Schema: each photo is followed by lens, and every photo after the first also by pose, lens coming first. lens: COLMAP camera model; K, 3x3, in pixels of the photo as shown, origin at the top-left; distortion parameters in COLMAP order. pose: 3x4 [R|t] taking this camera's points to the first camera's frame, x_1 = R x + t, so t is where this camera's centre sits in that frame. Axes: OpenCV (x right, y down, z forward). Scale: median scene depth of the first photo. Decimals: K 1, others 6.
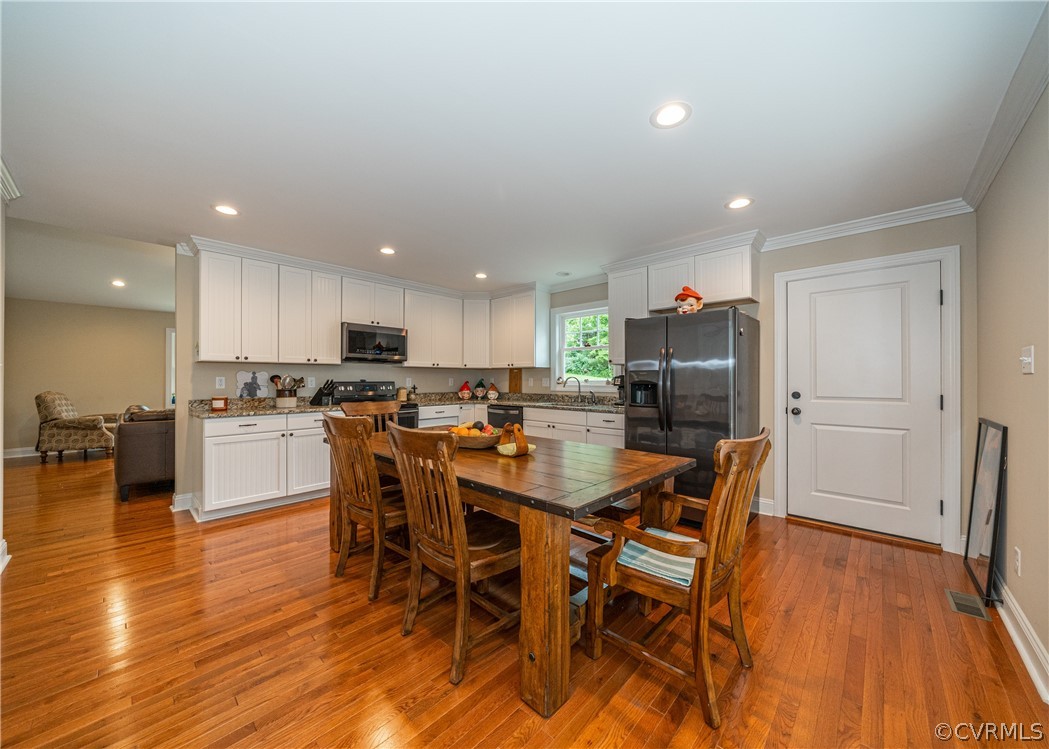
lens RADIAL K [[384.4, 0, 525.1], [0, 384.4, 376.2], [0, 0, 1]] dist [-0.000438, 0.000030]
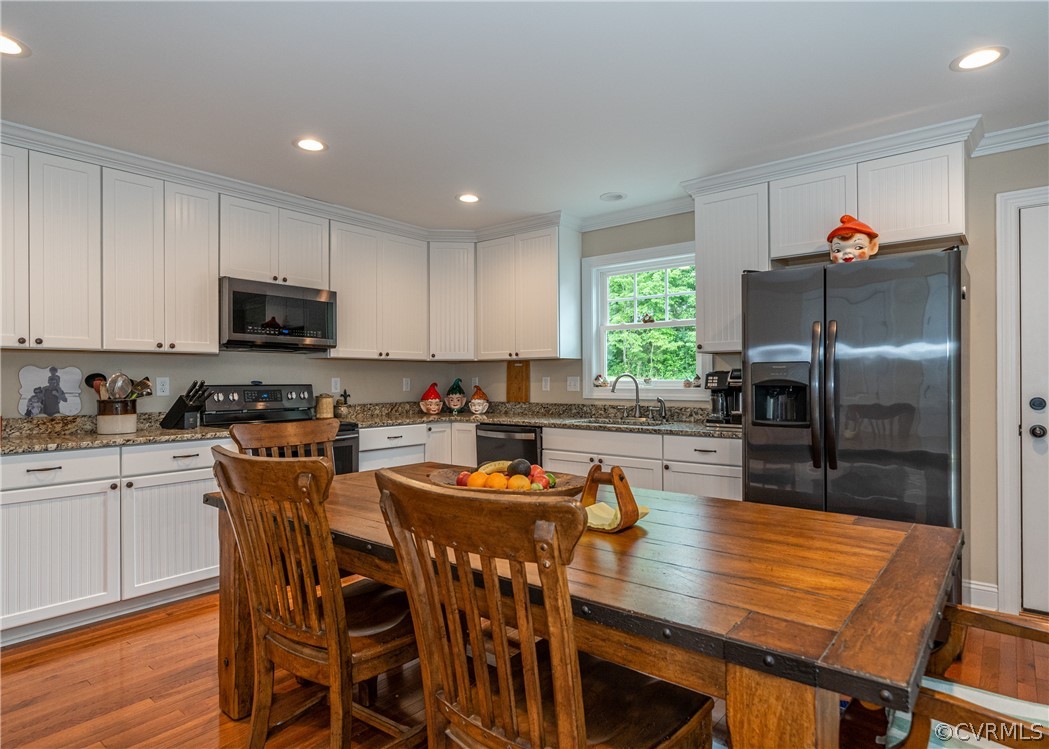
lens RADIAL K [[597.7, 0, 524.2], [0, 597.7, 376.1], [0, 0, 1]] dist [0.004295, 0.002468]
pose [[0.997767, -0.004779, 0.066623, -0.111700], [0.004626, 0.999986, 0.002451, 0.001808], [-0.066634, -0.002138, 0.997775, 0.129023]]
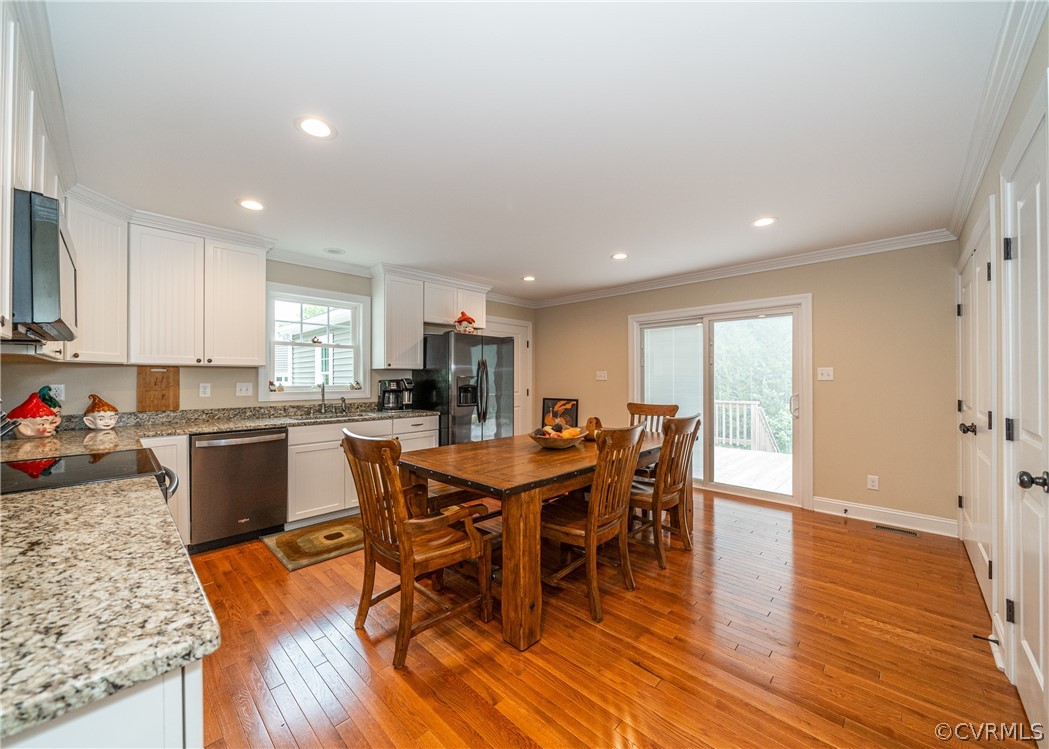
lens RADIAL K [[391.9, 0, 526.9], [0, 391.9, 377.0], [0, 0, 1]] dist [0.000041, -0.000041]
pose [[0.008406, 0.010142, 0.999913, -0.824124], [-0.000786, 0.999948, -0.010136, 0.001513], [-0.999964, -0.000701, 0.008414, 0.705089]]
